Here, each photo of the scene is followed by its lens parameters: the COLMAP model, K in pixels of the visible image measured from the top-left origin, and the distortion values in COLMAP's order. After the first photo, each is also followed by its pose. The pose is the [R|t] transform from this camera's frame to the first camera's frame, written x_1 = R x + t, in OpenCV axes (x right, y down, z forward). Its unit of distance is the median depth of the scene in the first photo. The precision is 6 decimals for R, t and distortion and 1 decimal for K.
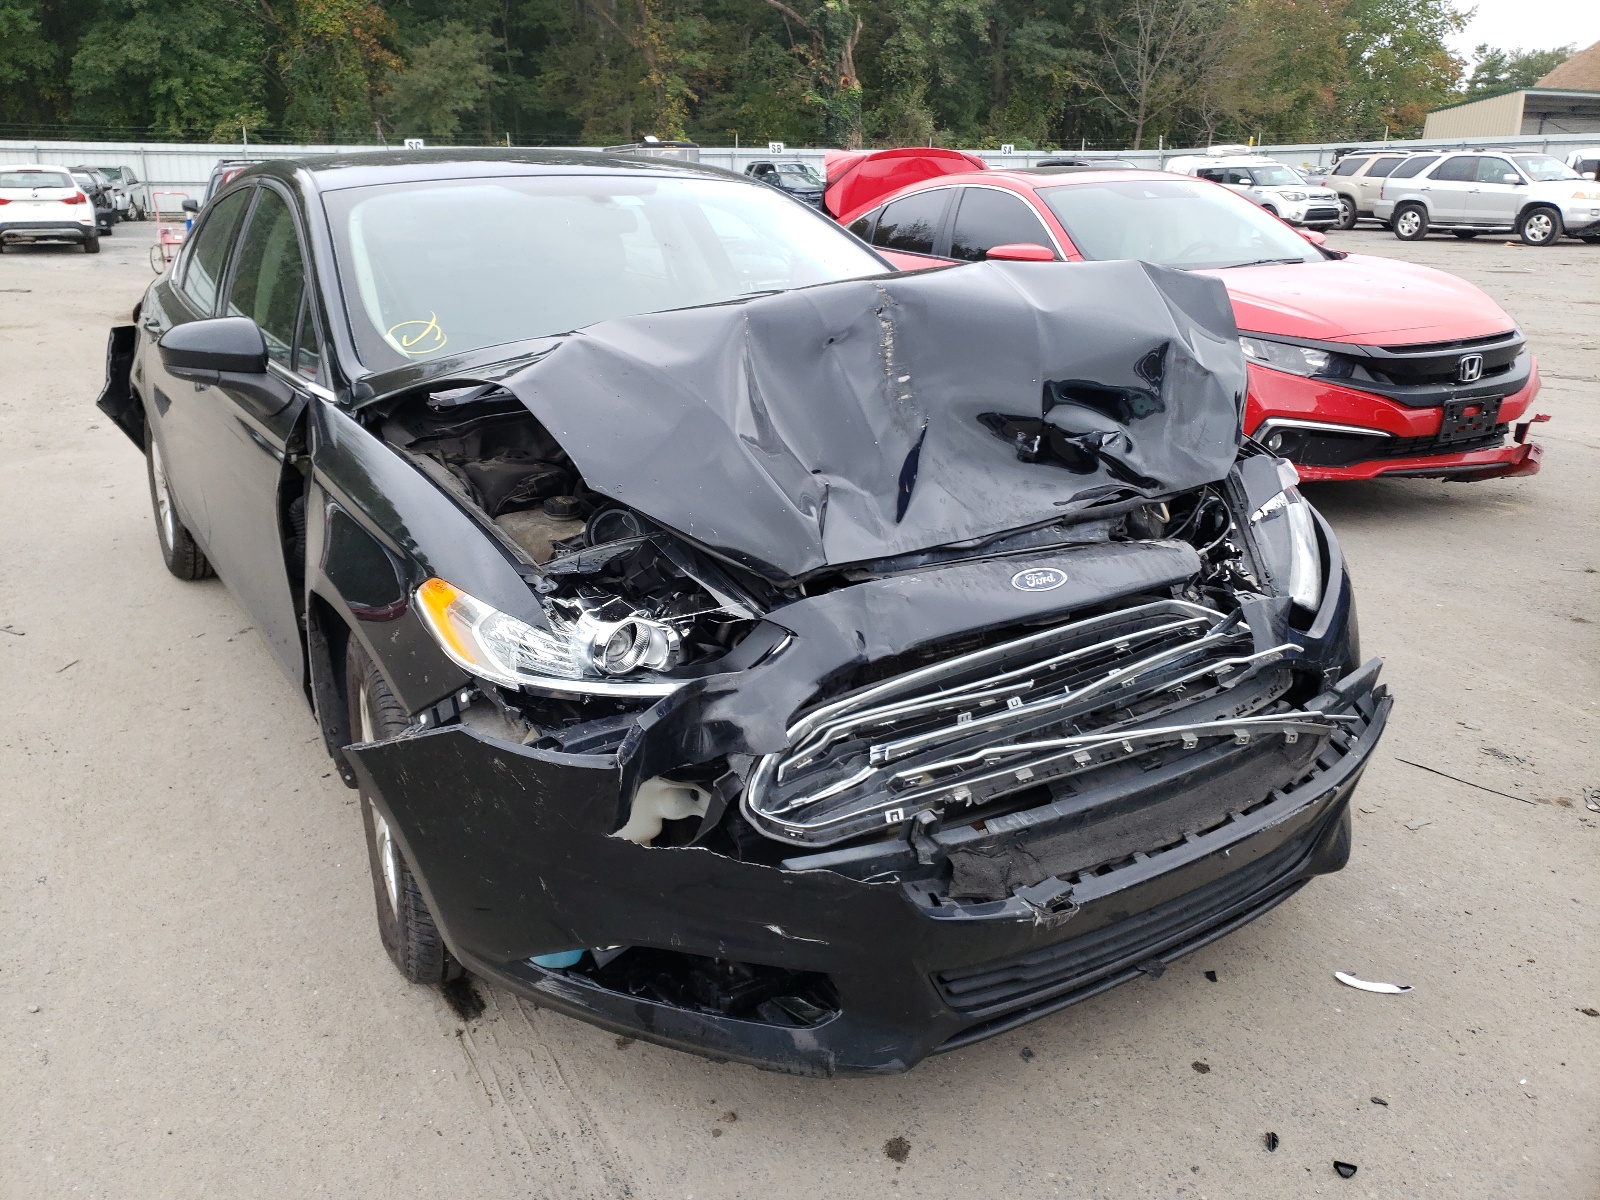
lens RADIAL K [[1182.0, 0, 800.0], [0, 1182.0, 600.0], [0, 0, 1]] dist [0.002923, -0.001342]
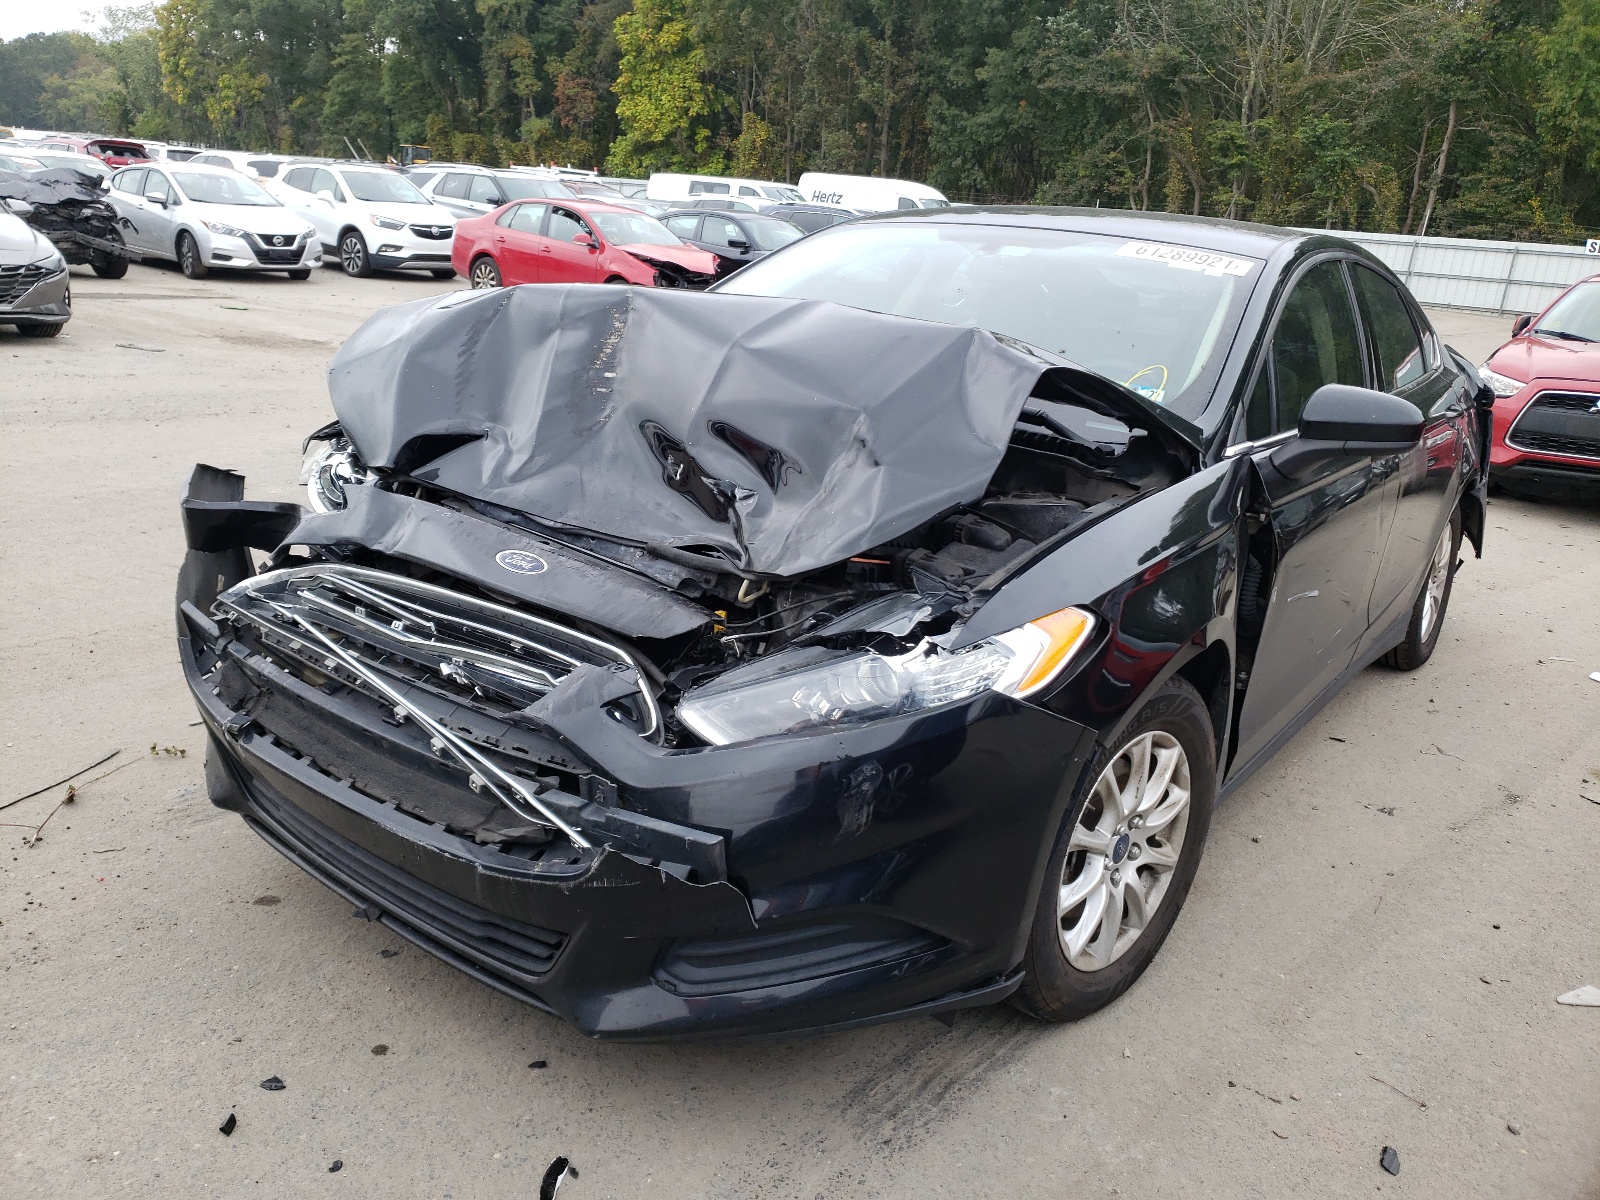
lens RADIAL K [[1224.4, 0, 800.0], [0, 1224.4, 600.0], [0, 0, 1]] dist [-0.022239, -0.001252]
pose [[0.373570, 0.308975, -0.874631, 1.263437], [-0.390852, 0.907537, 0.153659, -0.252259], [0.841237, 0.284449, 0.459792, 0.716132]]
